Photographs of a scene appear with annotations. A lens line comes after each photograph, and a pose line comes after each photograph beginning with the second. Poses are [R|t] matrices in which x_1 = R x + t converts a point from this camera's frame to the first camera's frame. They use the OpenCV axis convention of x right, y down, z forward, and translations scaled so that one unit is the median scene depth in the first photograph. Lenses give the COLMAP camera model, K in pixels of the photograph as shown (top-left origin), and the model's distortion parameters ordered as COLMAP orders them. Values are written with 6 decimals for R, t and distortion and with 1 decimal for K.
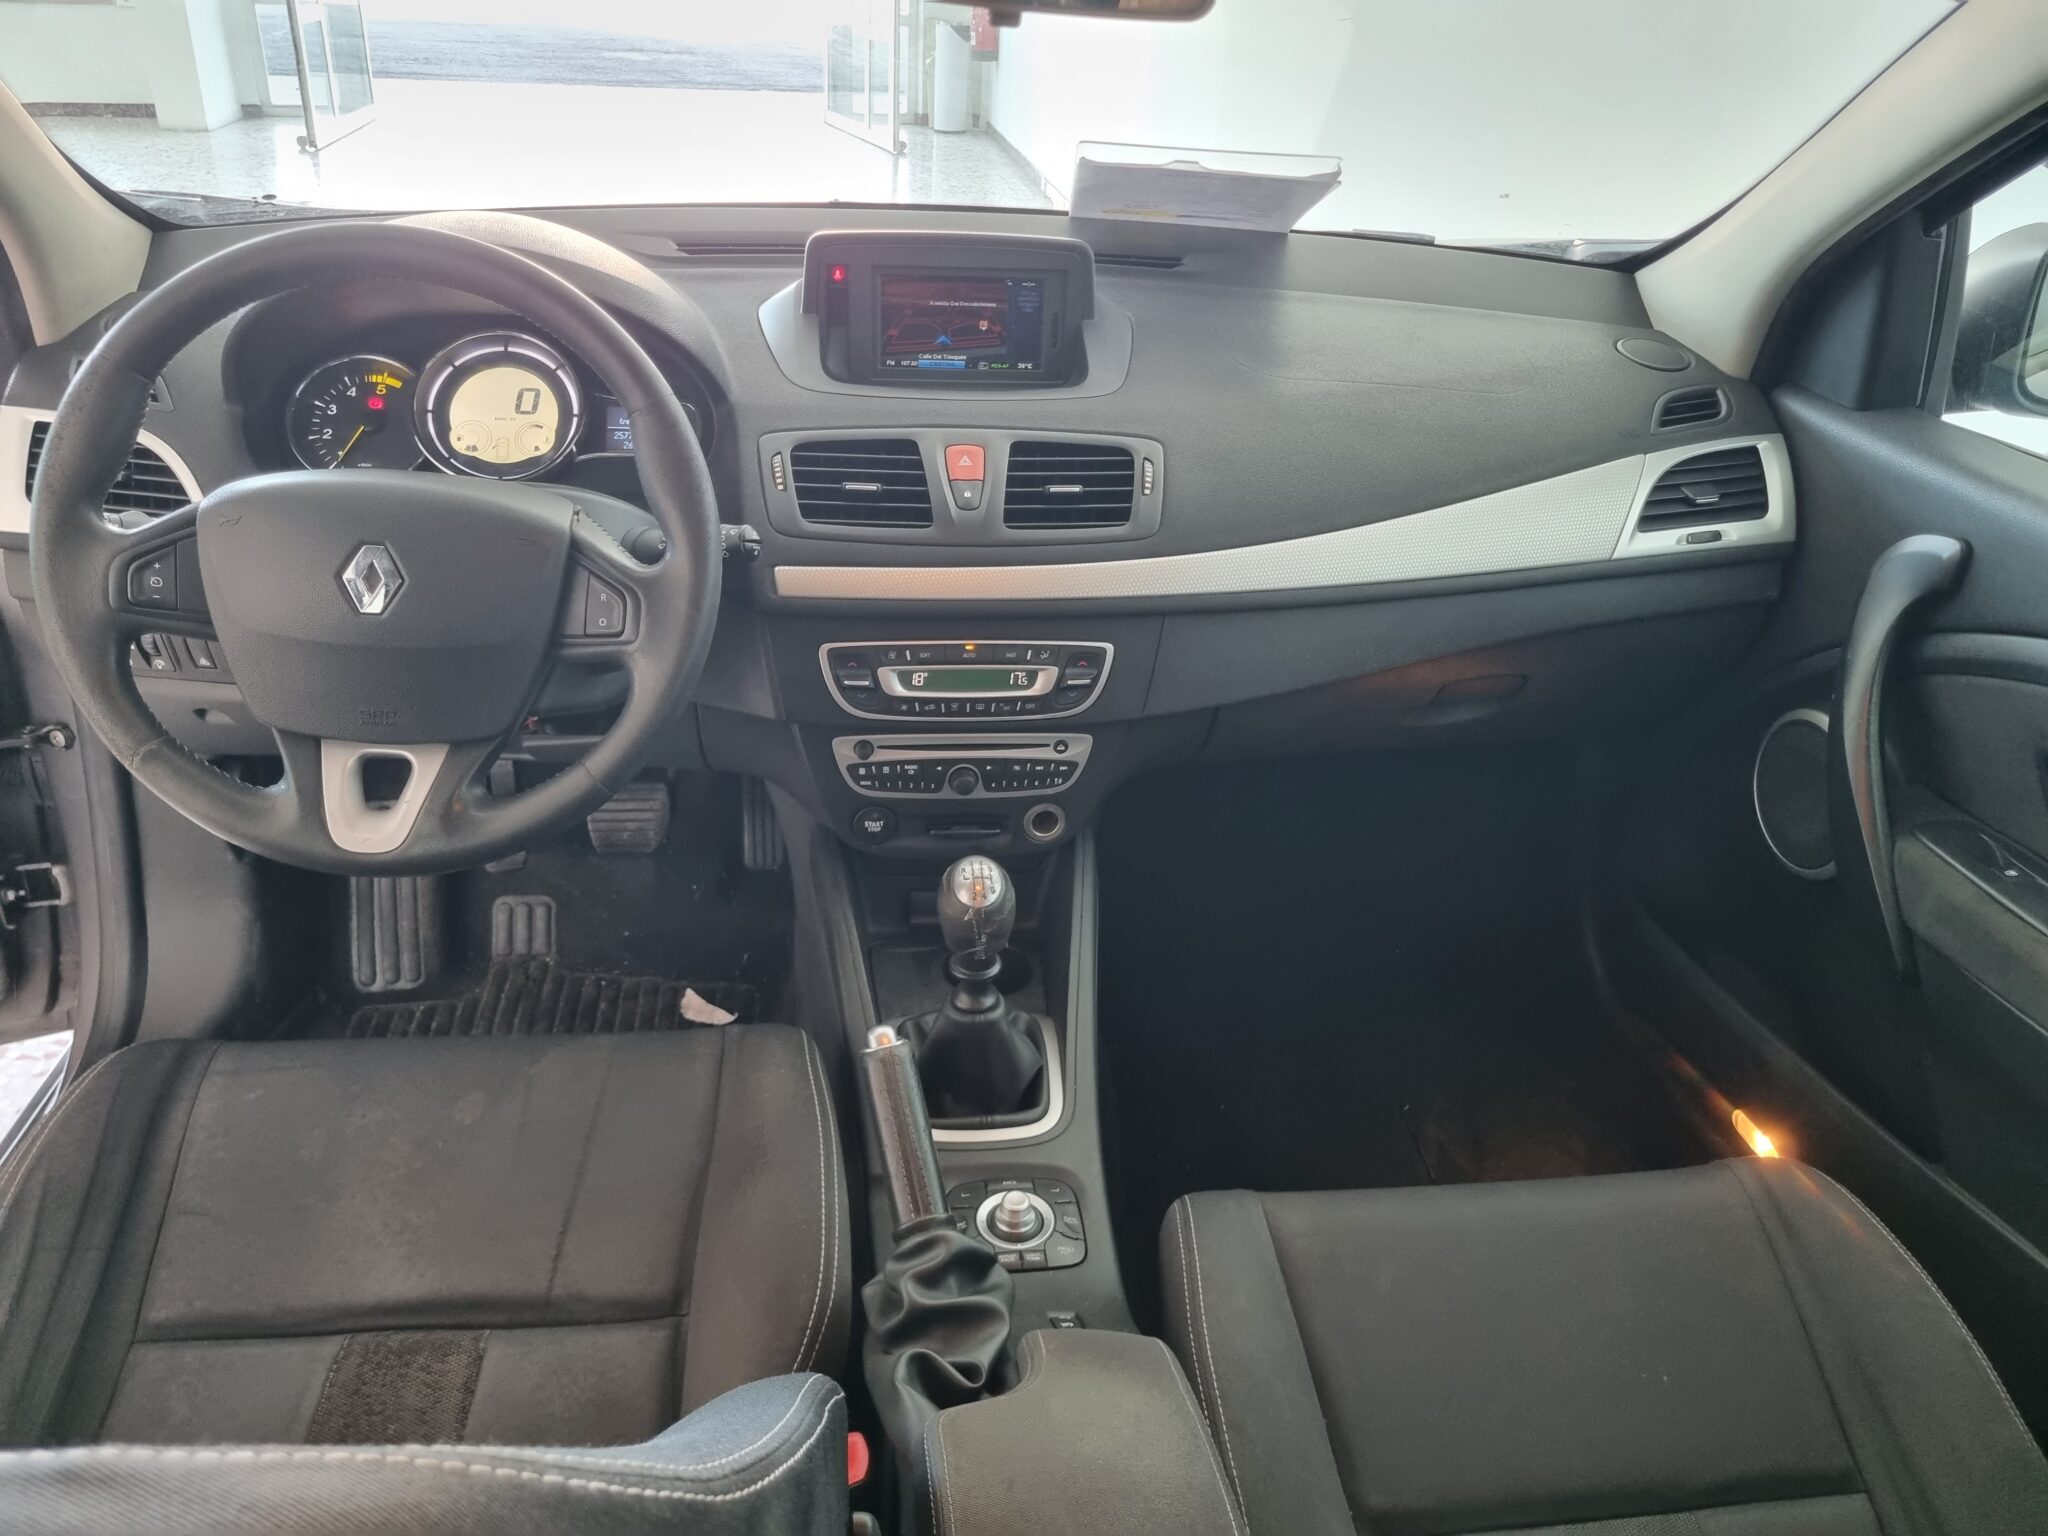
lens RADIAL K [[1557.8, 0, 1024.2], [0, 1557.8, 764.5], [0, 0, 1]] dist [-0.001308, -0.000569]
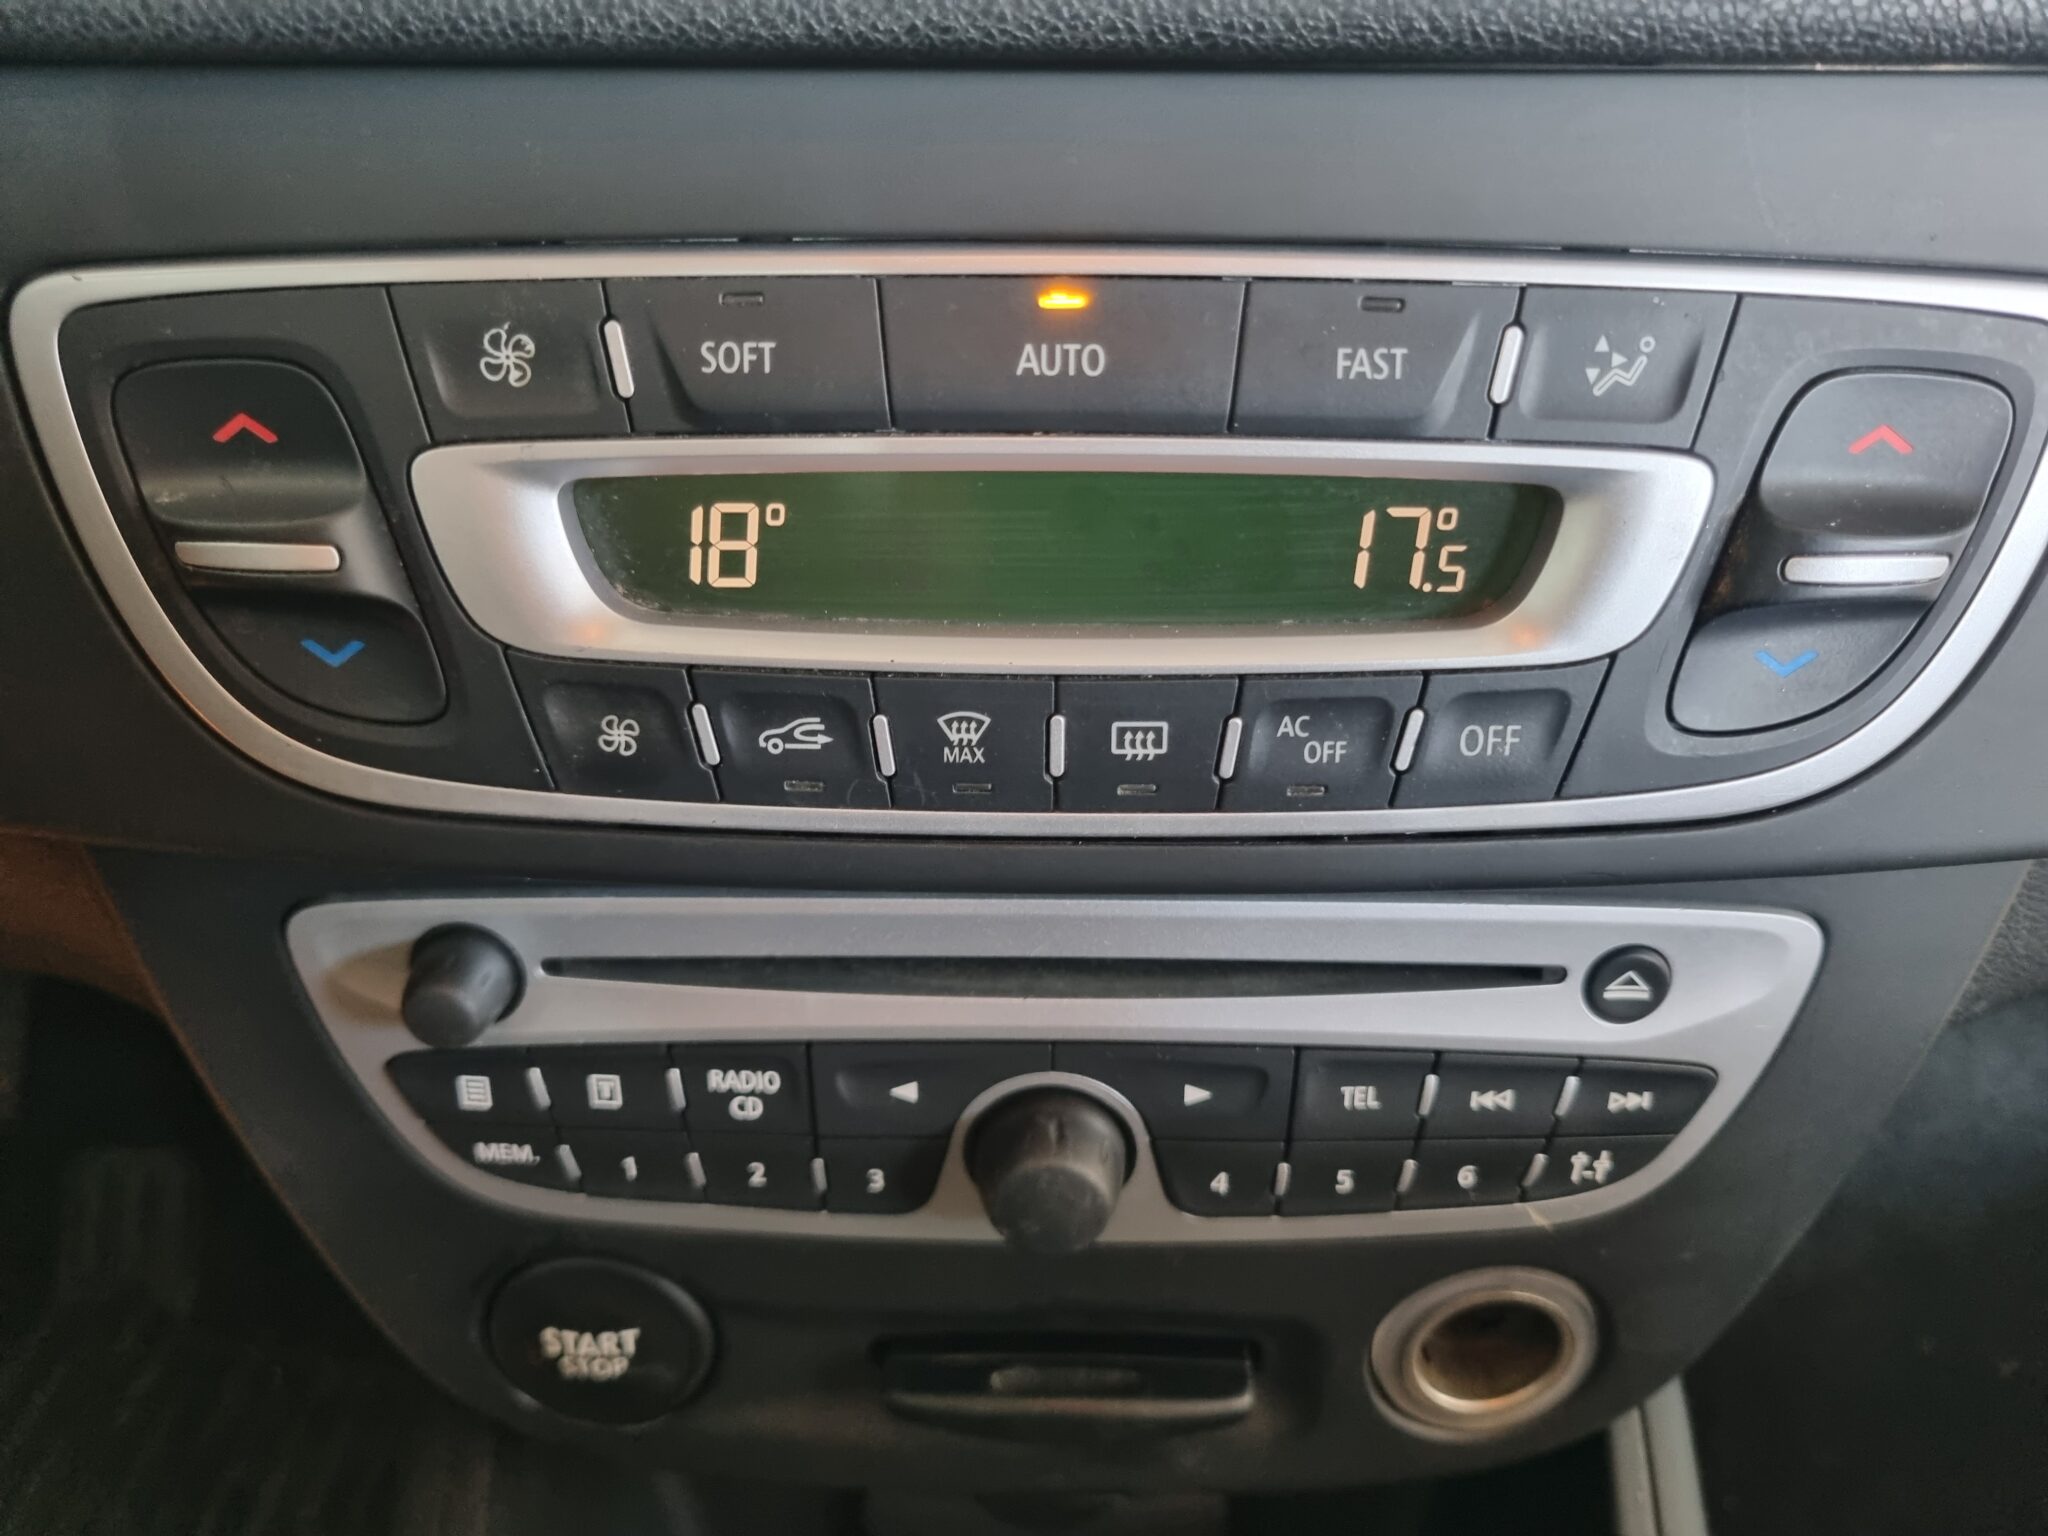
lens RADIAL K [[1557.8, 0, 1027.0], [0, 1557.8, 768.4], [0, 0, 1]] dist [-0.001308, -0.000569]
pose [[0.988562, 0.019854, -0.149502, -0.016578], [-0.023088, 0.999535, -0.019929, -0.030755], [0.149036, 0.023153, 0.988561, 0.844625]]
